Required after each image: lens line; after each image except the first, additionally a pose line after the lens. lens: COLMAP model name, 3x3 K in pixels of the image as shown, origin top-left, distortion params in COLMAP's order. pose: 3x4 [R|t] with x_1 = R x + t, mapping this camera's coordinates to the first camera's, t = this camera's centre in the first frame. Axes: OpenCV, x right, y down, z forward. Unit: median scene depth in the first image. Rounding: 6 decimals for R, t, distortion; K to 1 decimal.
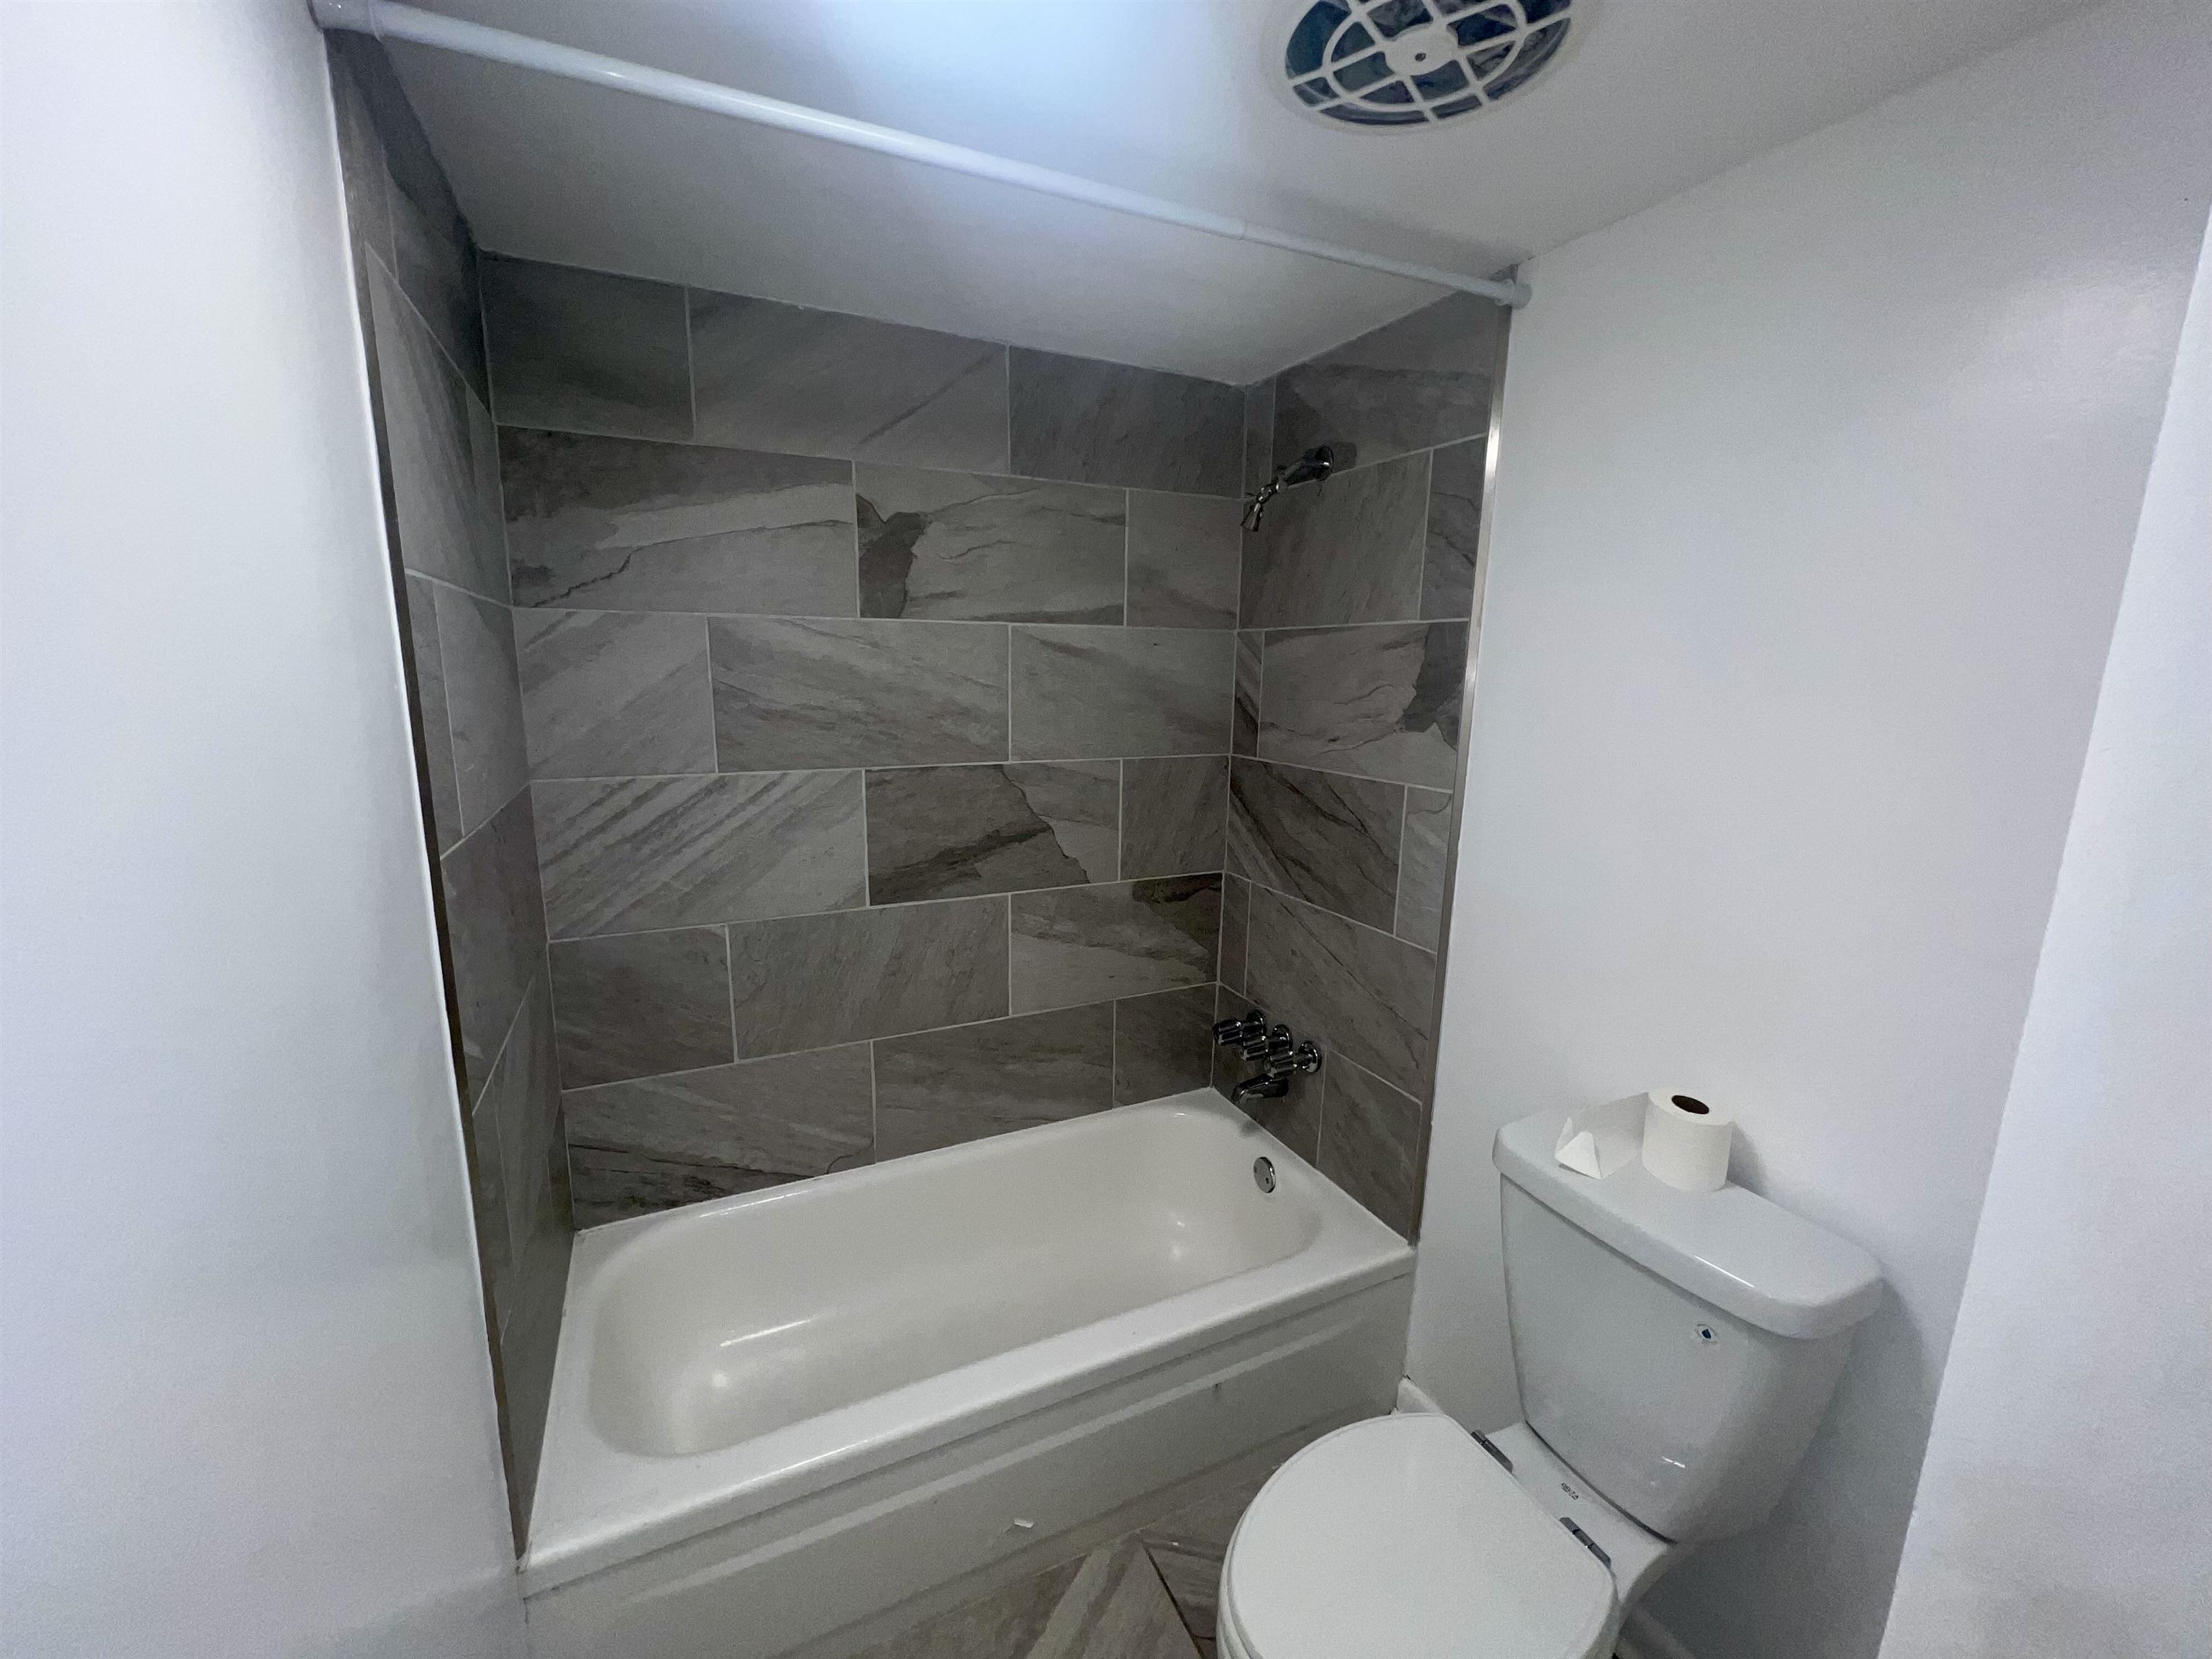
lens RADIAL K [[886.1, 0, 1099.0], [0, 886.1, 832.7], [0, 0, 1]] dist [-0.000873, 0.000318]
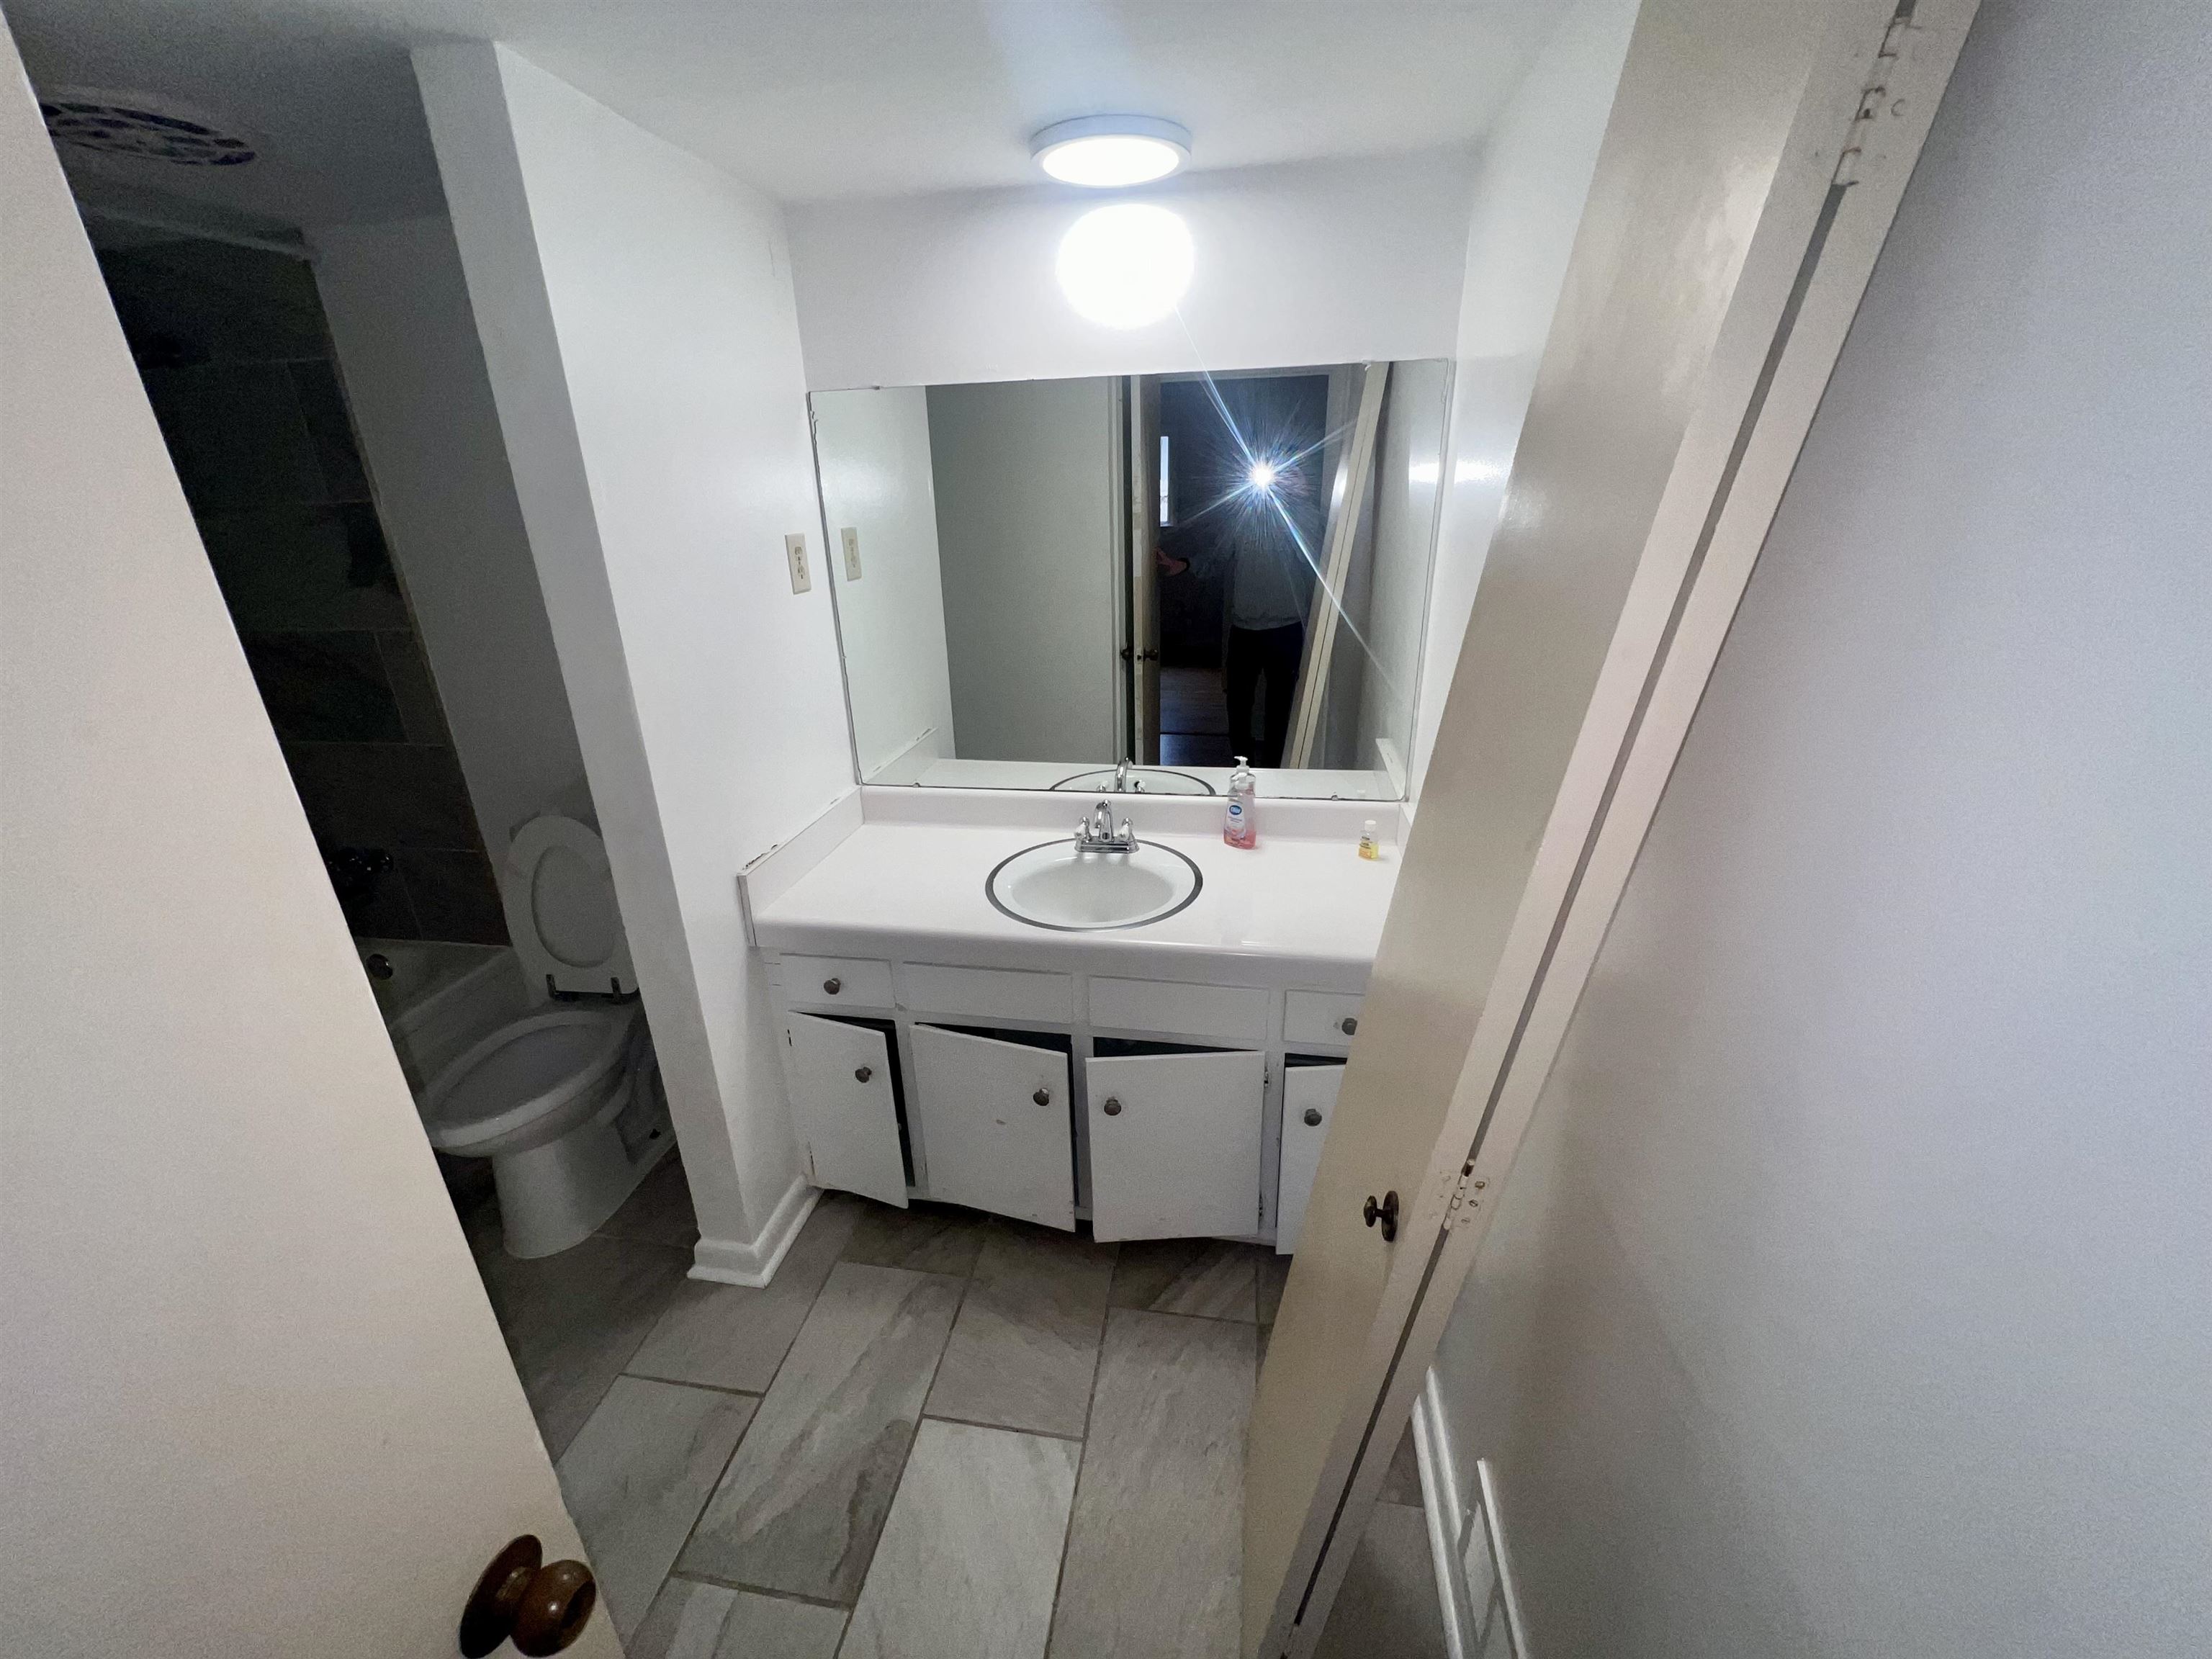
lens RADIAL K [[886.1, 0, 1096.5], [0, 886.1, 829.2], [0, 0, 1]] dist [-0.000873, 0.000318]
pose [[0.578197, -0.333204, 0.744757, -0.118126], [0.180096, 0.942414, 0.281817, 0.051153], [-0.795772, -0.028818, 0.604910, -0.697173]]
